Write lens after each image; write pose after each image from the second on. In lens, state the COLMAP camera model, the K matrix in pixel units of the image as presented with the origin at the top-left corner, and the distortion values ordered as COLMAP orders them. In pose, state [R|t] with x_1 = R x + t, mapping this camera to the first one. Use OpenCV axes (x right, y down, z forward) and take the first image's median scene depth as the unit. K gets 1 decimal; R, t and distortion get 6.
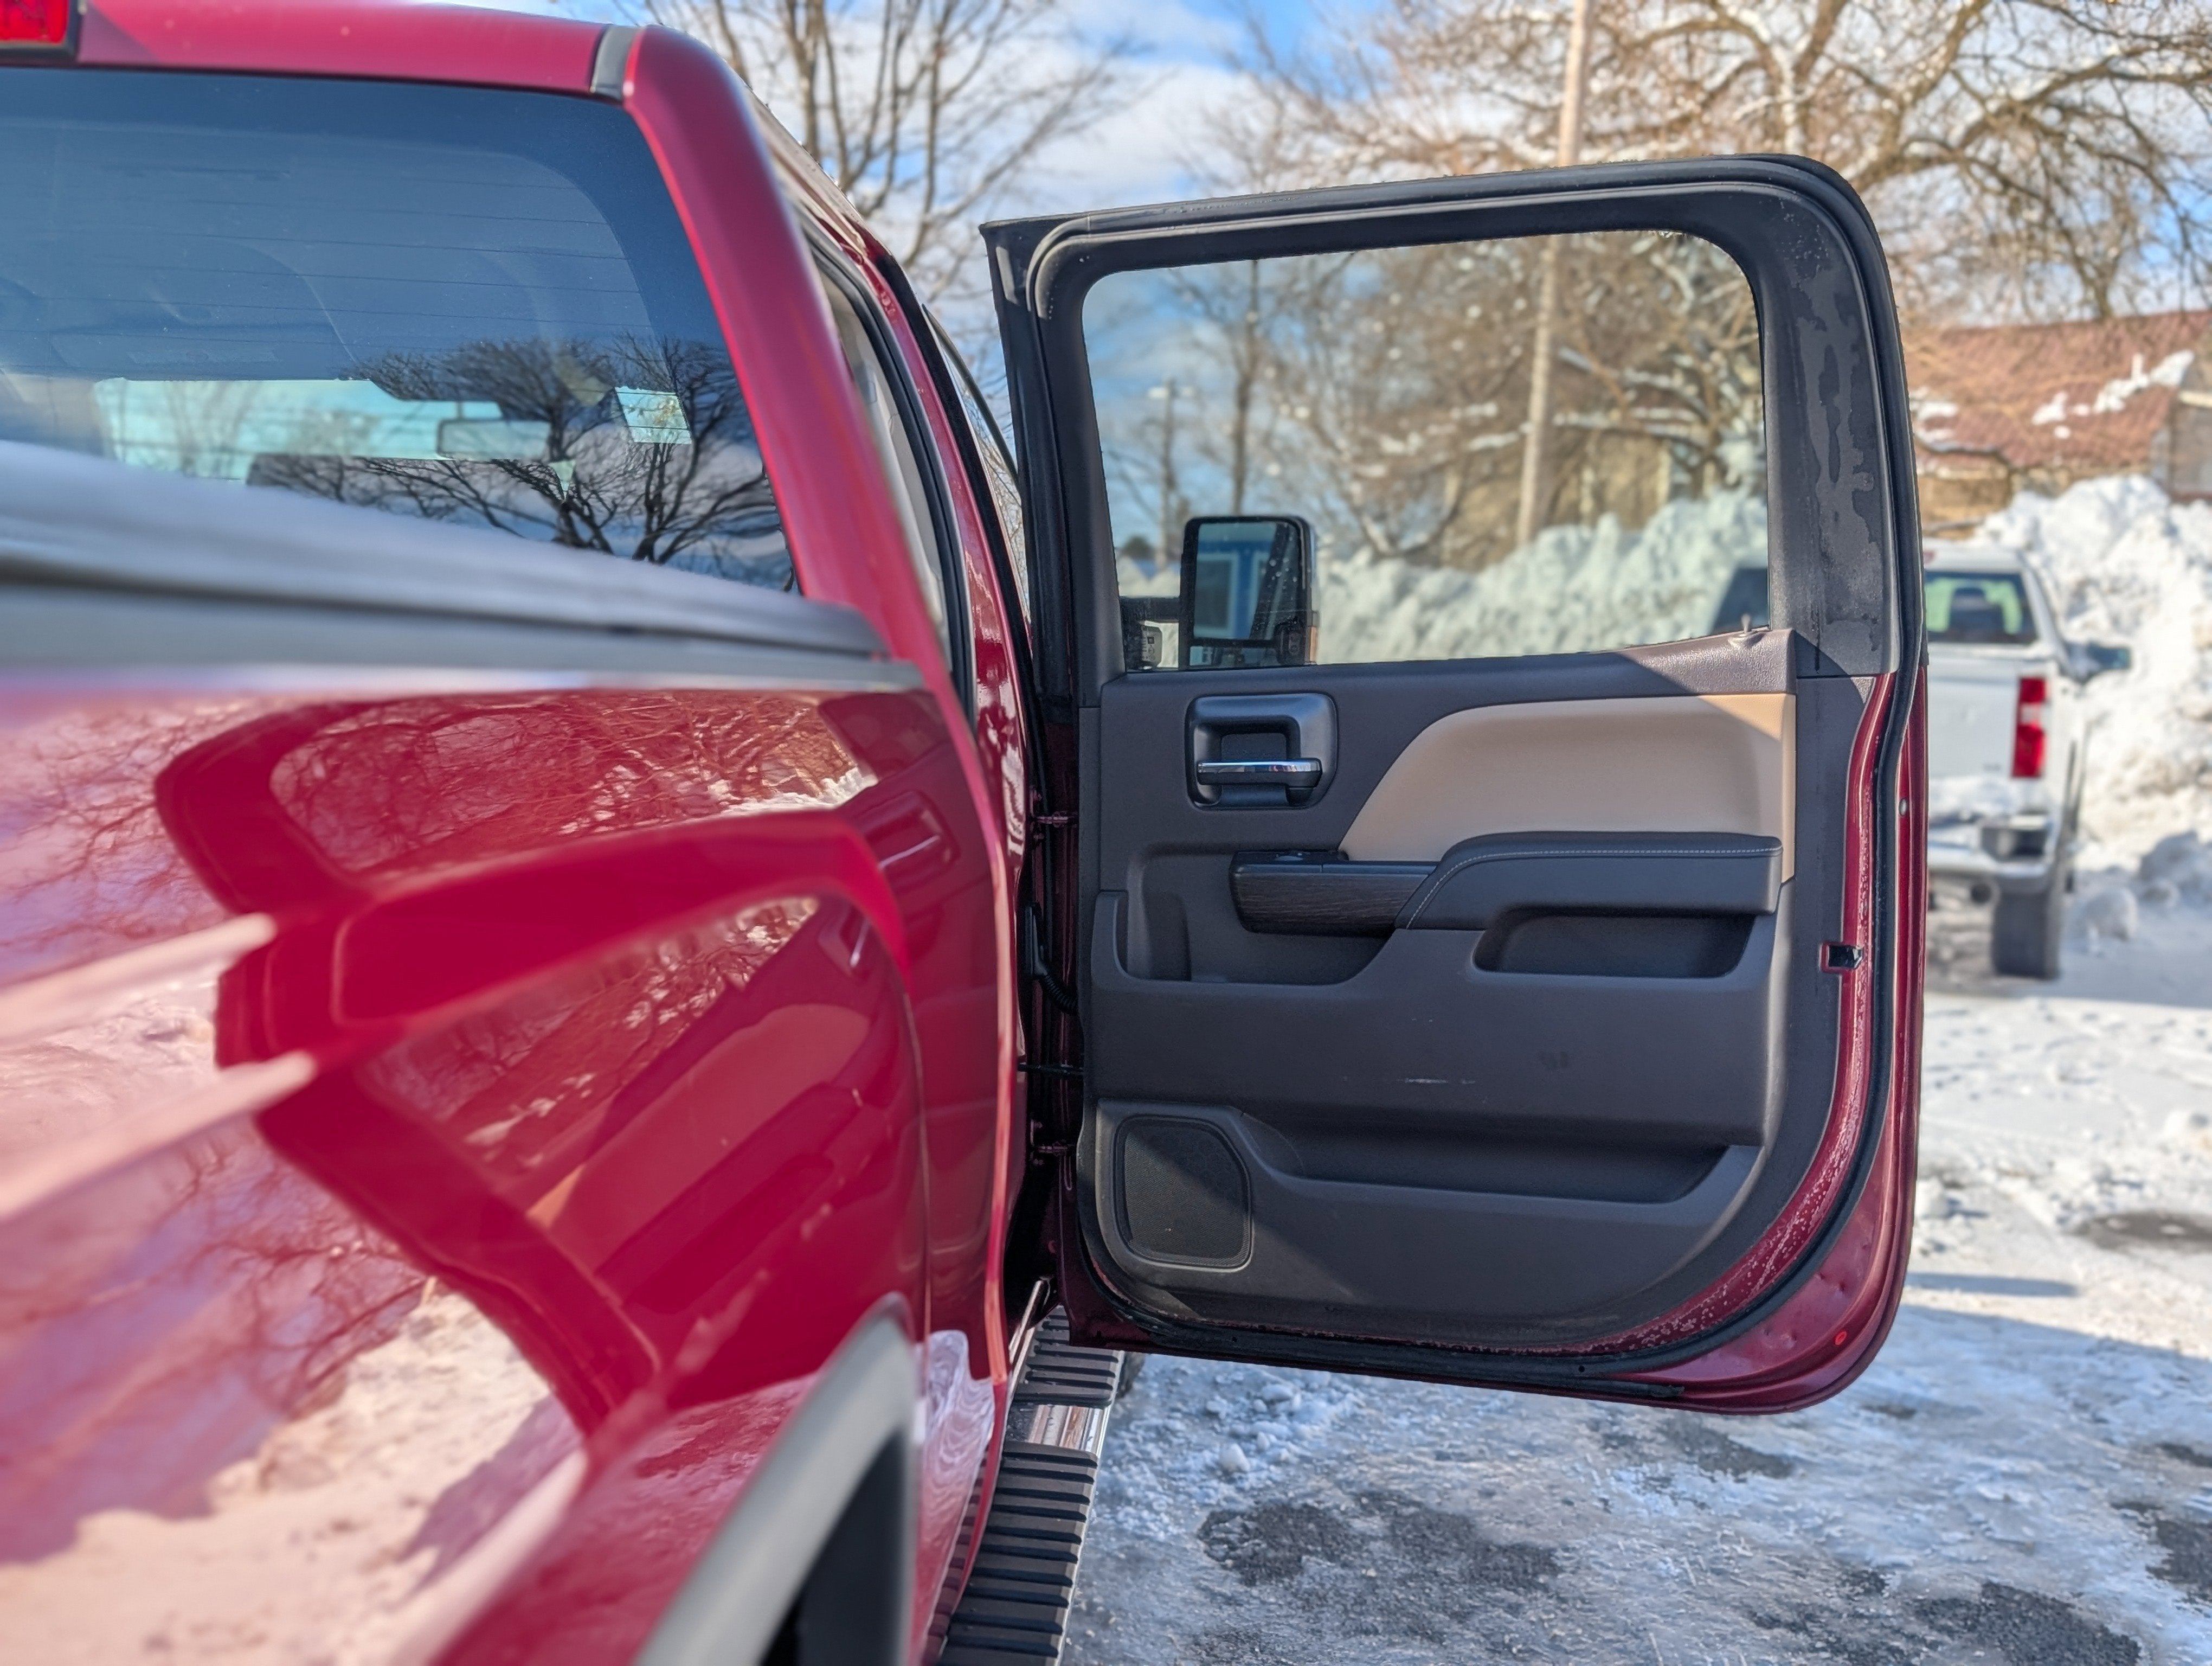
lens RADIAL K [[2487.5, 0, 1028.5], [0, 2487.5, 831.6], [0, 0, 1]] dist [-0.002134, -0.017448]
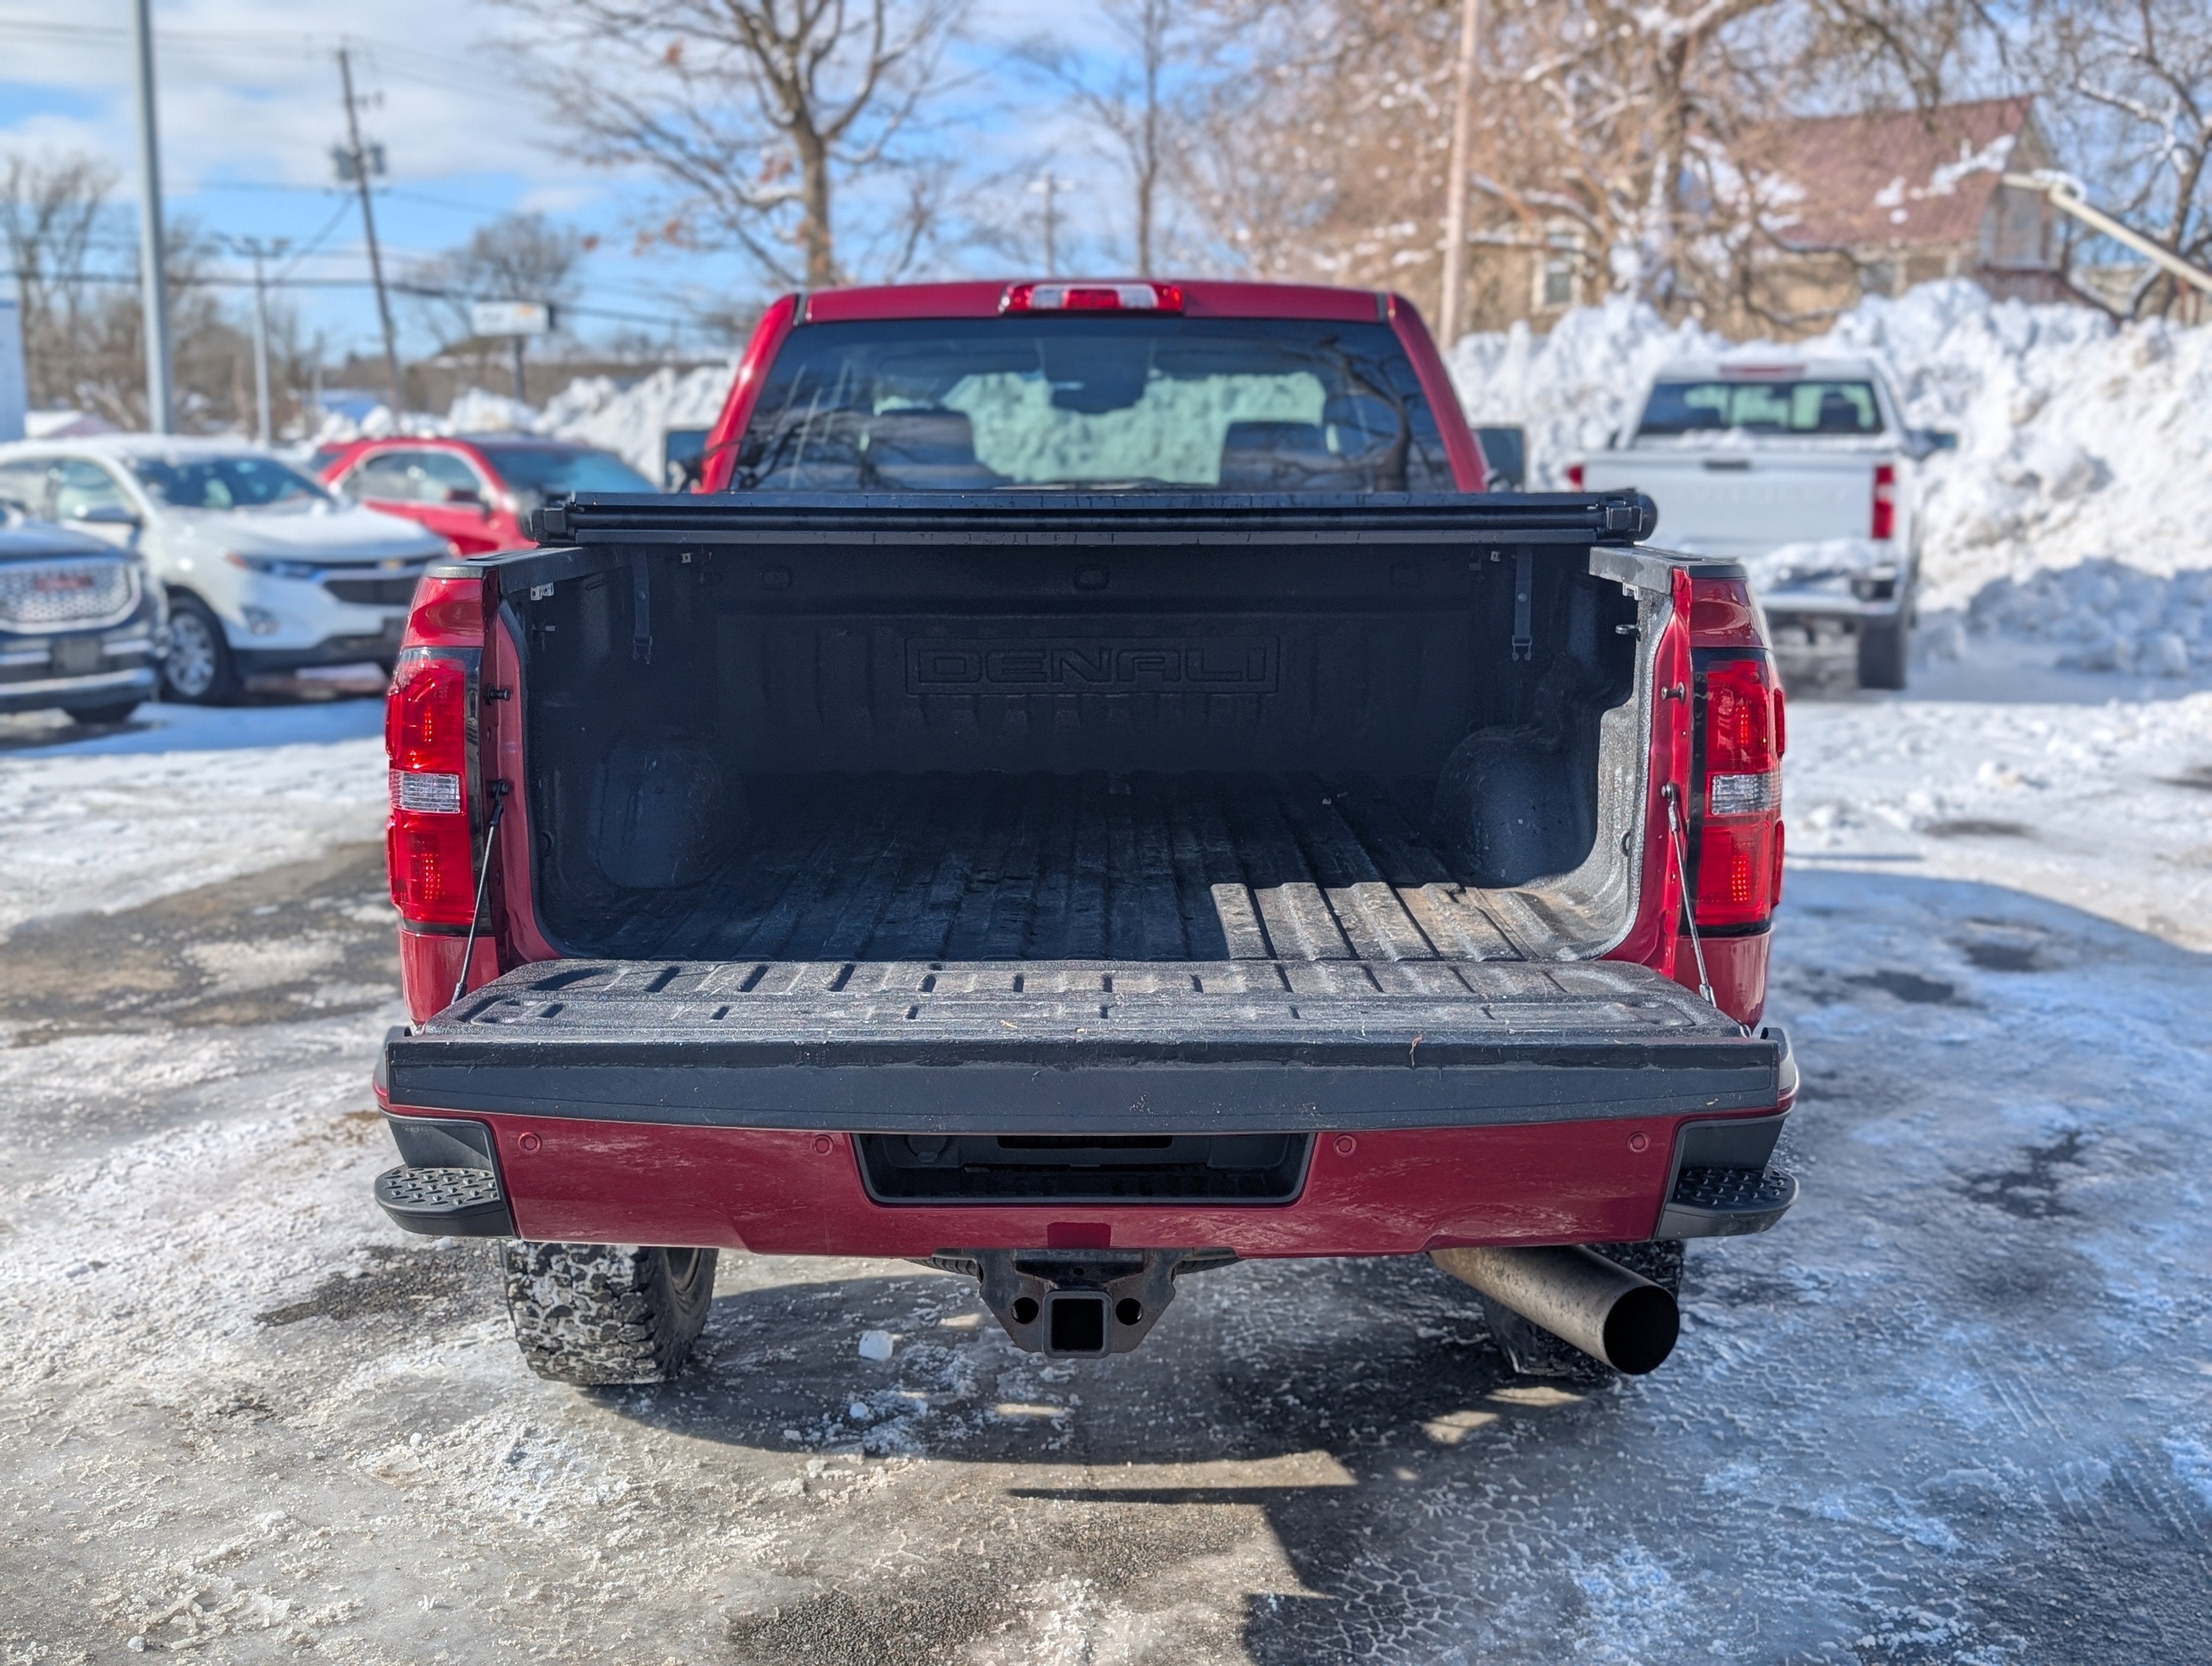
lens RADIAL K [[2490.2, 0, 1108.1], [0, 2490.2, 789.4], [0, 0, 1]] dist [0.024719, -0.037196]
pose [[0.995491, -0.046874, 0.082466, -0.082151], [0.041215, 0.996762, 0.069036, 0.001514], [-0.085435, -0.065326, 0.994200, -0.195878]]
